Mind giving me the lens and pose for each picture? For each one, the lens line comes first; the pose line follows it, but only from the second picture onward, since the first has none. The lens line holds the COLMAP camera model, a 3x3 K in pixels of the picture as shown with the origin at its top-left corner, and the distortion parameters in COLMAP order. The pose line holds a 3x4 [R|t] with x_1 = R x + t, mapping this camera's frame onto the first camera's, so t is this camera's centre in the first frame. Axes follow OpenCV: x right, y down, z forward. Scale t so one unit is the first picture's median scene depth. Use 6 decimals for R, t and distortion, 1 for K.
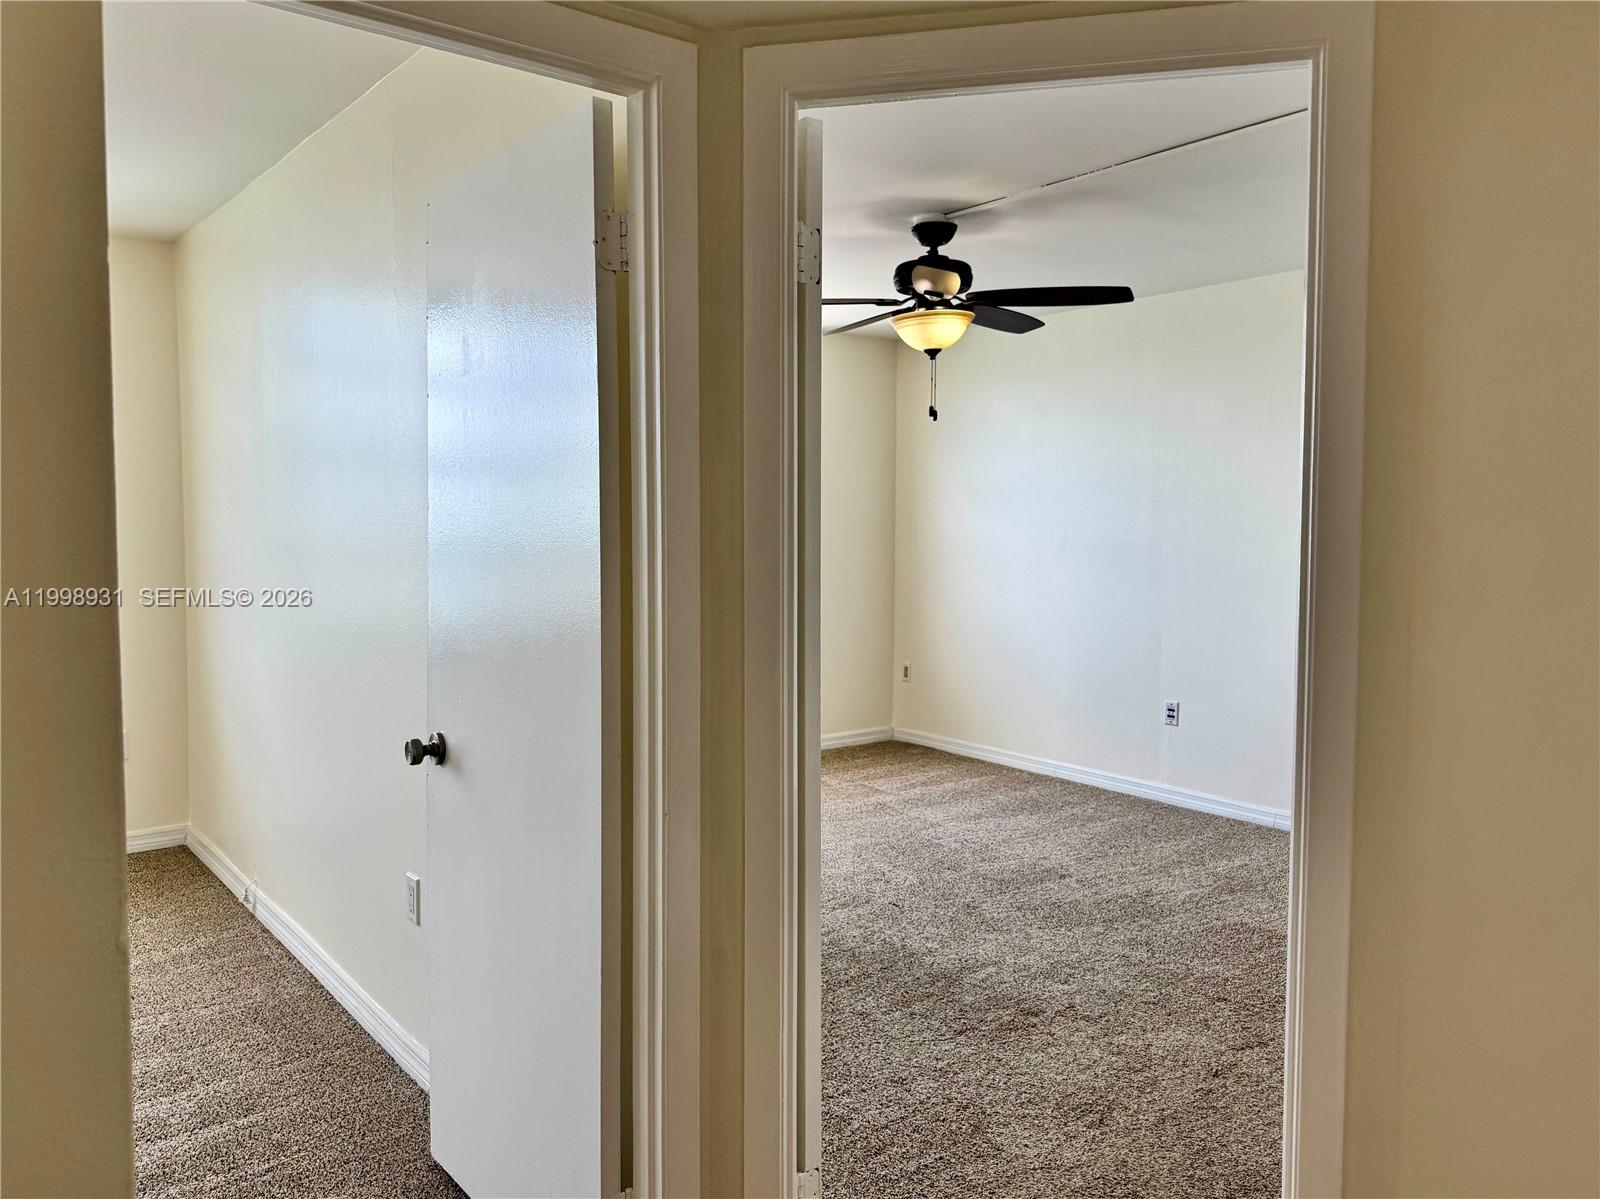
lens RADIAL K [[1128.5, 0, 800.9], [0, 1128.5, 606.5], [0, 0, 1]] dist [0.057900, -0.068803]
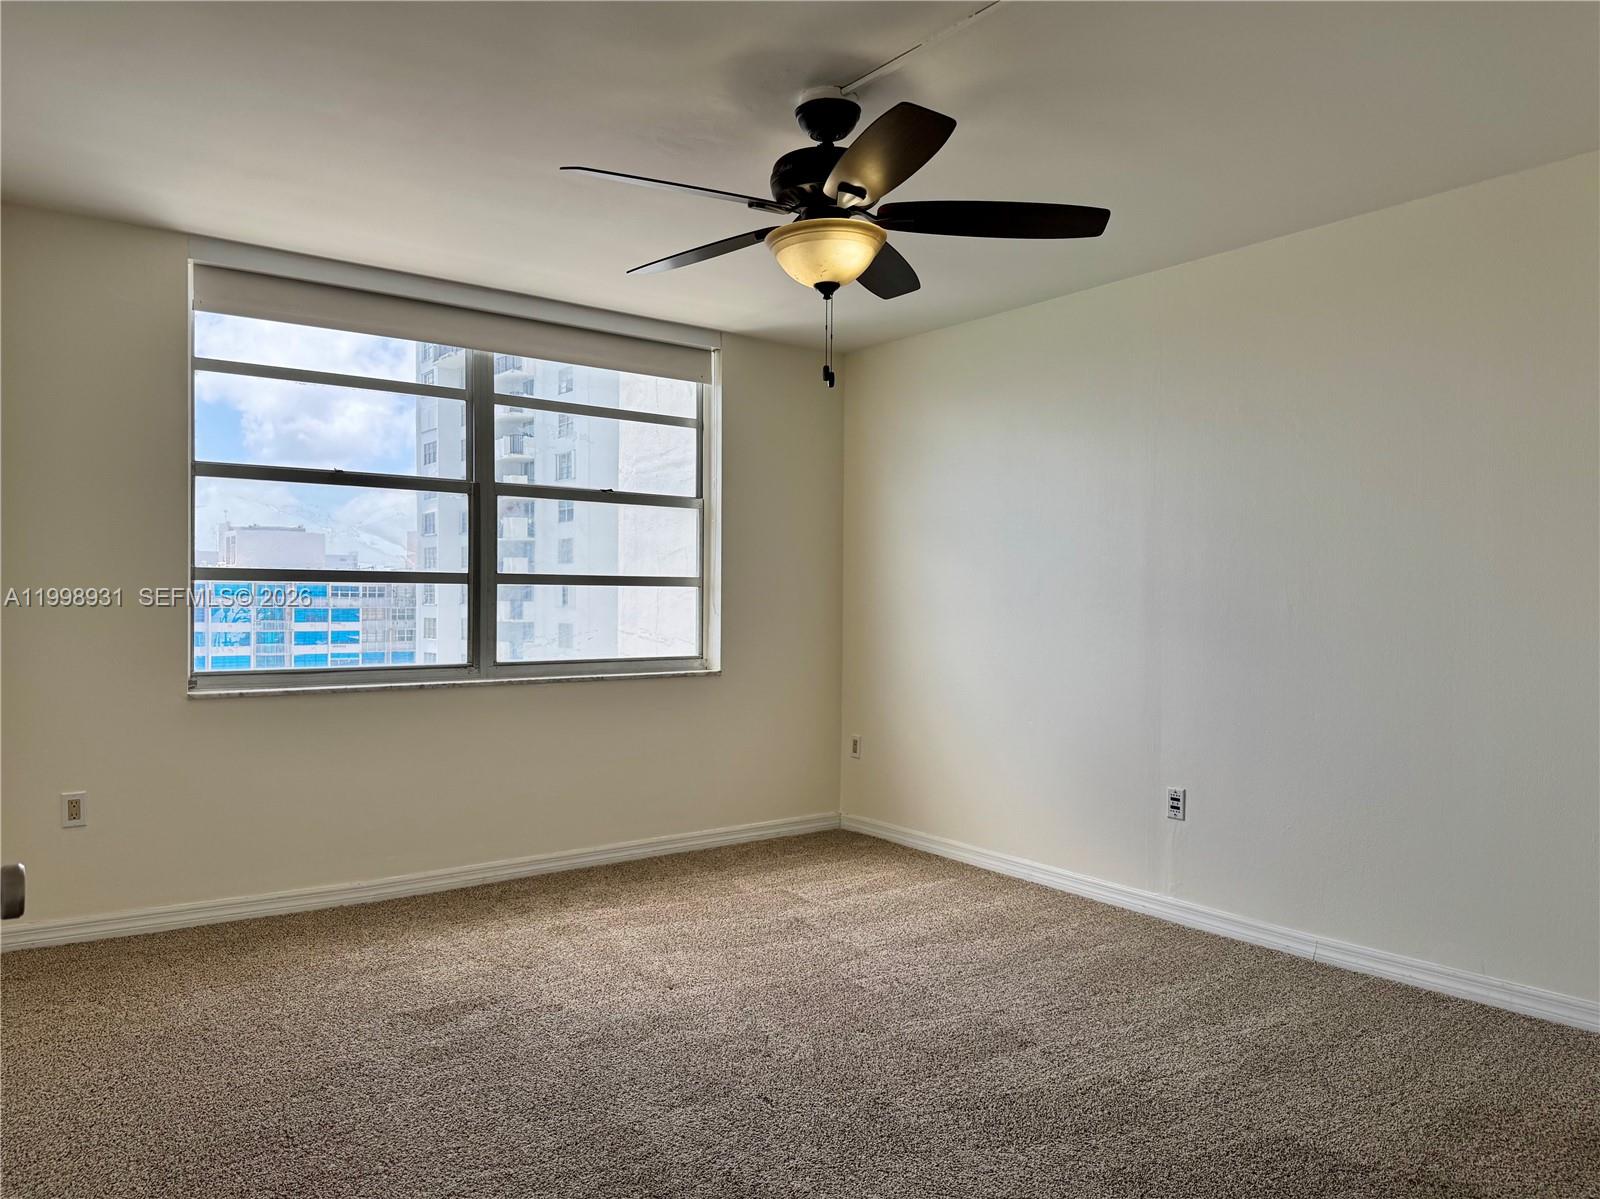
lens RADIAL K [[1128.5, 0, 800.9], [0, 1128.5, 606.5], [0, 0, 1]] dist [0.057900, -0.068803]
pose [[0.999960, 0.008478, -0.002880, 0.087781], [-0.008642, 0.998002, -0.062590, 0.012693], [0.002343, 0.062613, 0.998035, 0.265443]]
